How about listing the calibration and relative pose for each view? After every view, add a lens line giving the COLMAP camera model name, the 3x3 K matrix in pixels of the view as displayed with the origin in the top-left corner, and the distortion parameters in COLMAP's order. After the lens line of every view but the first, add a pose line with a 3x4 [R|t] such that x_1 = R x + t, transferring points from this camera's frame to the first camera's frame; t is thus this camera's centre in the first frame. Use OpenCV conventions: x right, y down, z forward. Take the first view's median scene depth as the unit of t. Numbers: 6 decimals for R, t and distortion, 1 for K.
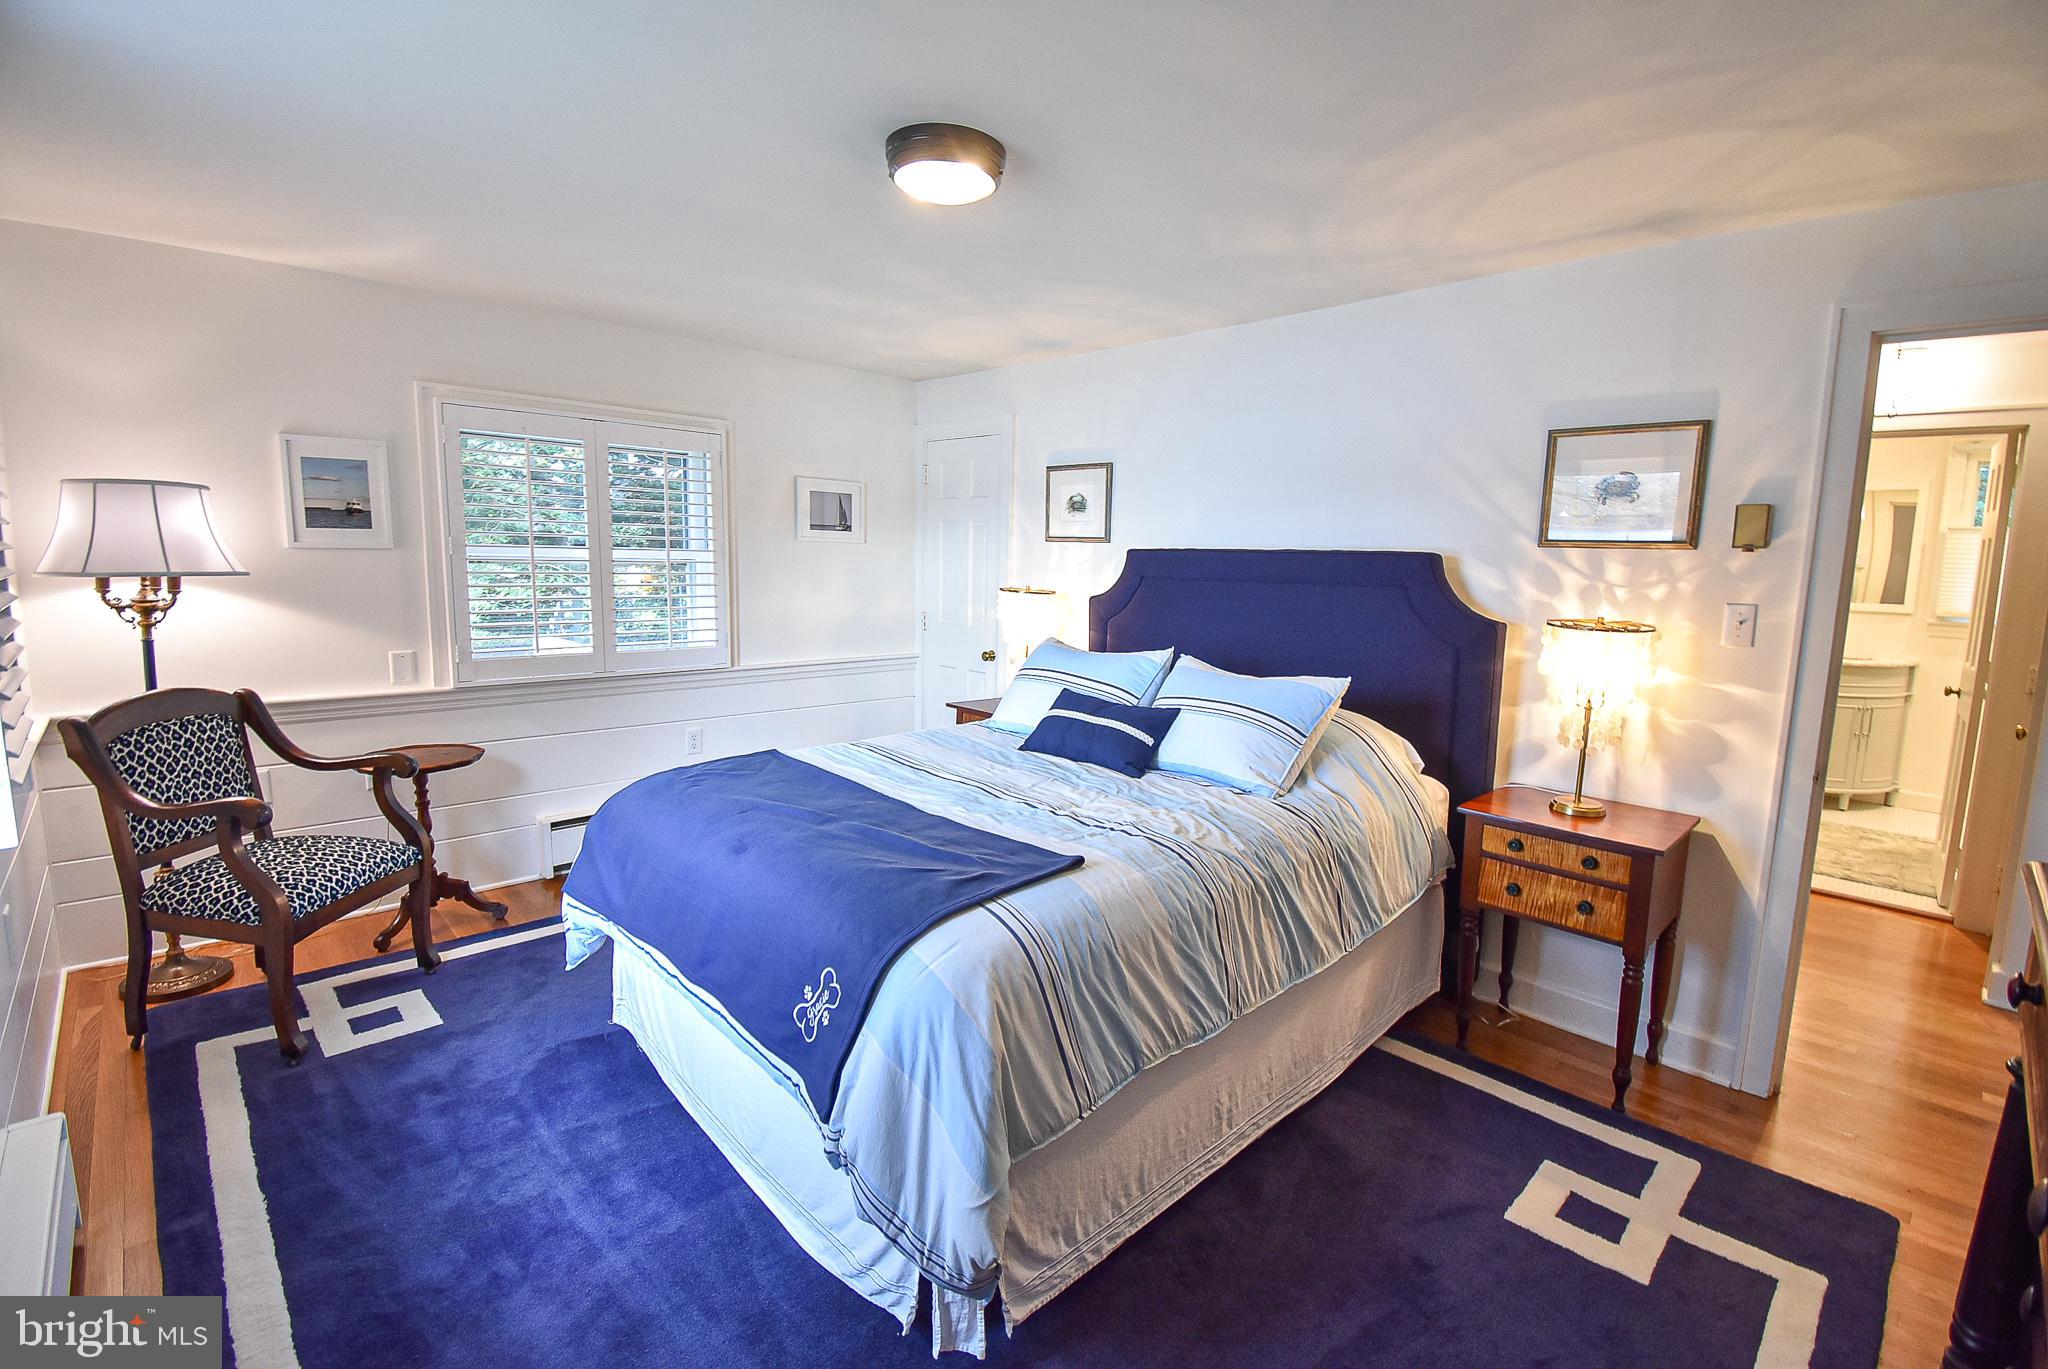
lens RADIAL K [[900.1, 0, 1036.0], [0, 900.1, 675.1], [0, 0, 1]] dist [0.020277, -0.026938]
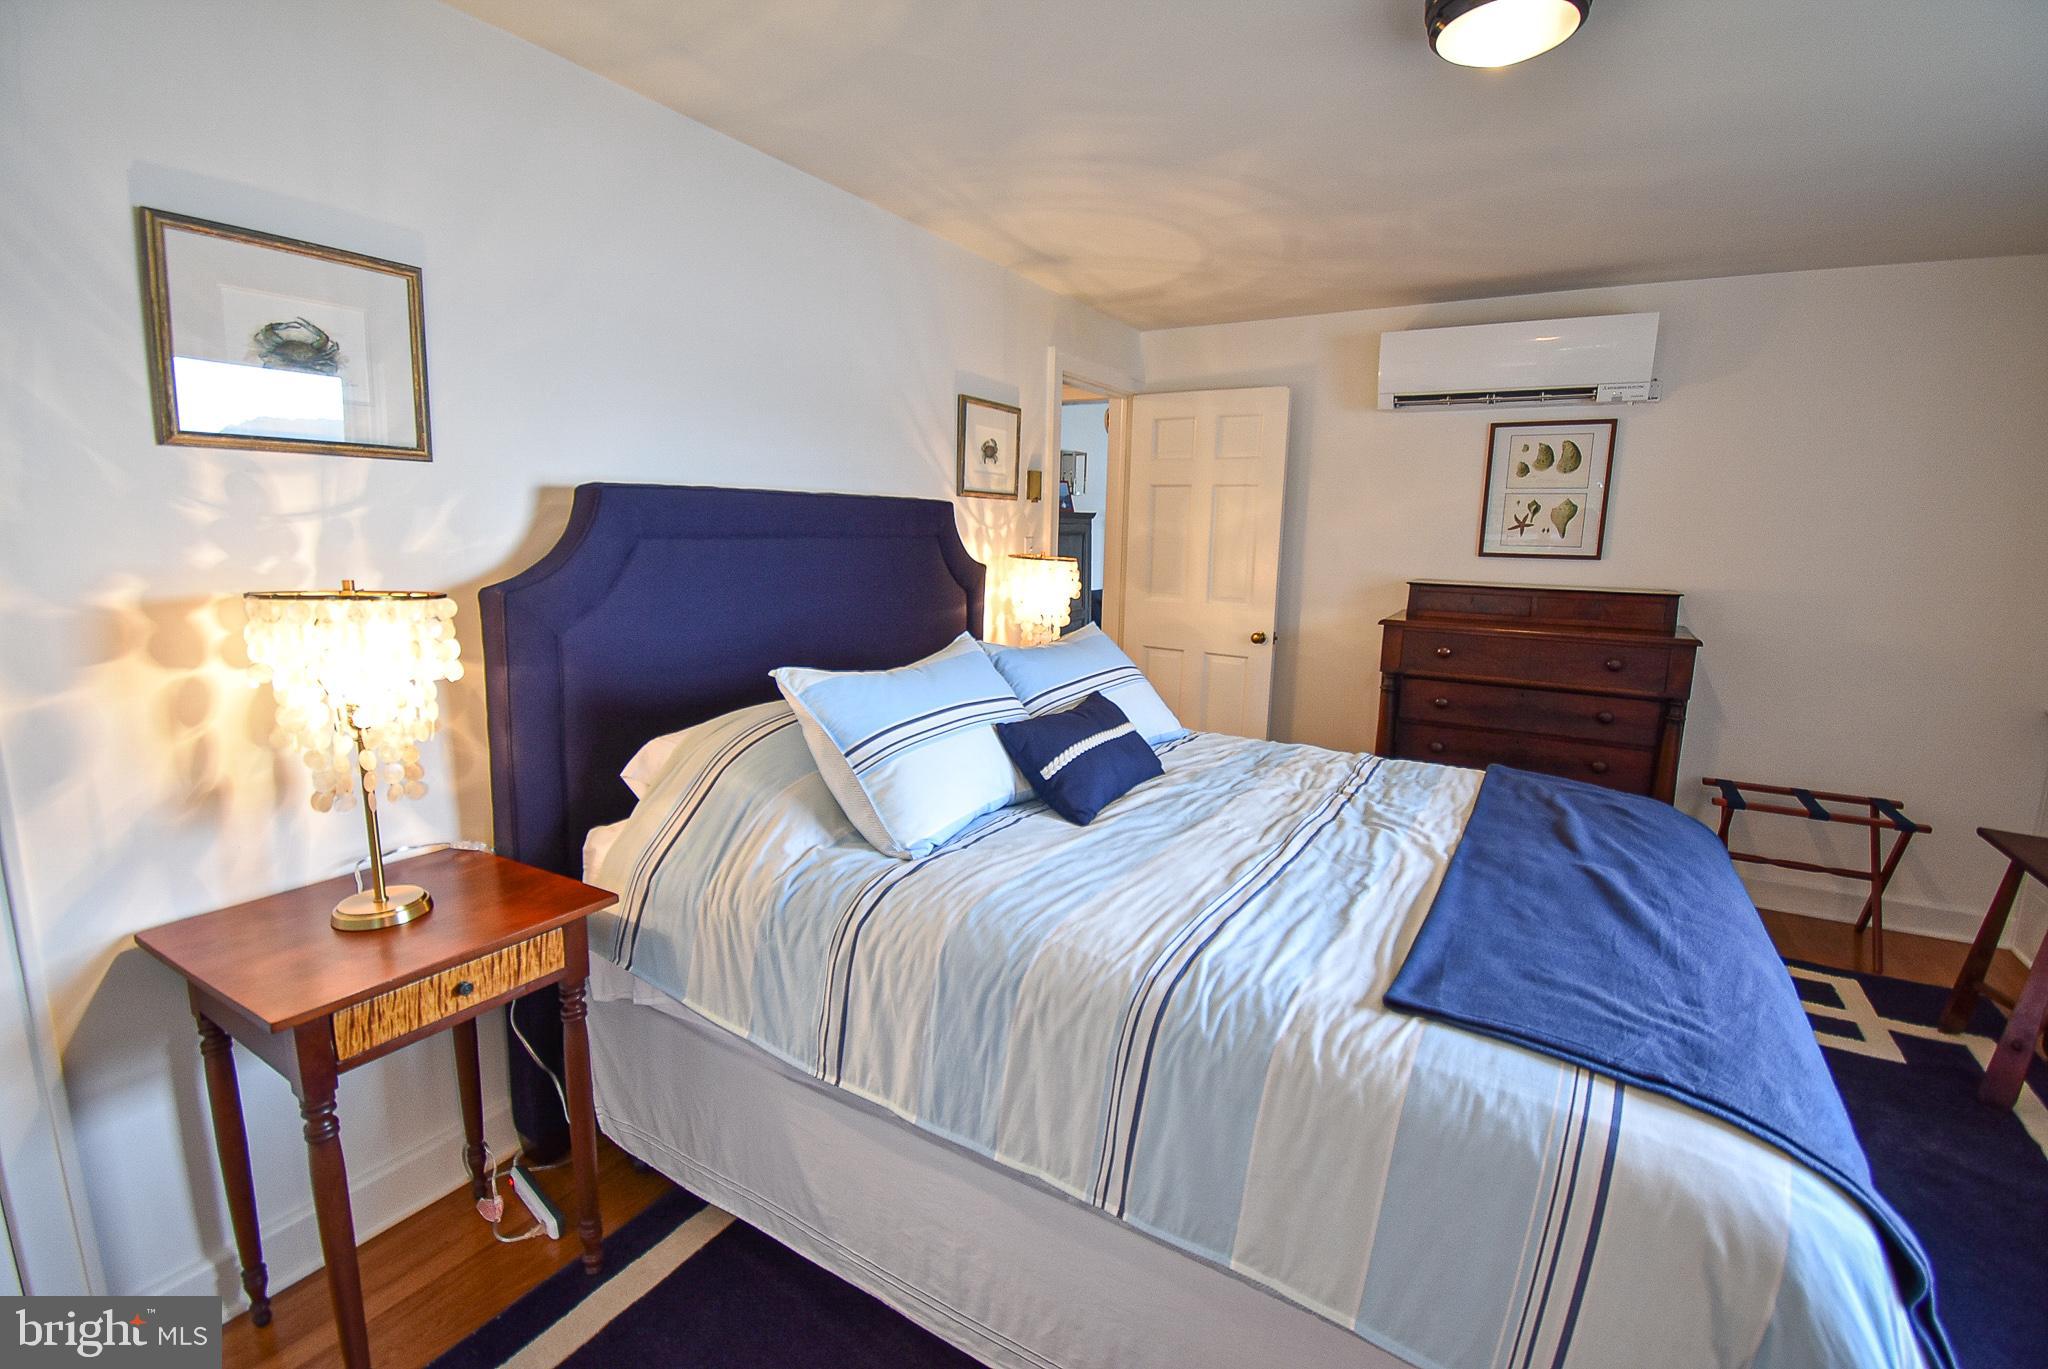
lens RADIAL K [[900.1, 0, 1036.0], [0, 900.1, 675.1], [0, 0, 1]] dist [0.020277, -0.026938]
pose [[-0.262632, -0.190682, 0.945867, -0.571626], [0.098145, 0.969915, 0.222781, -0.156214], [-0.959892, 0.151342, -0.236017, 1.137331]]
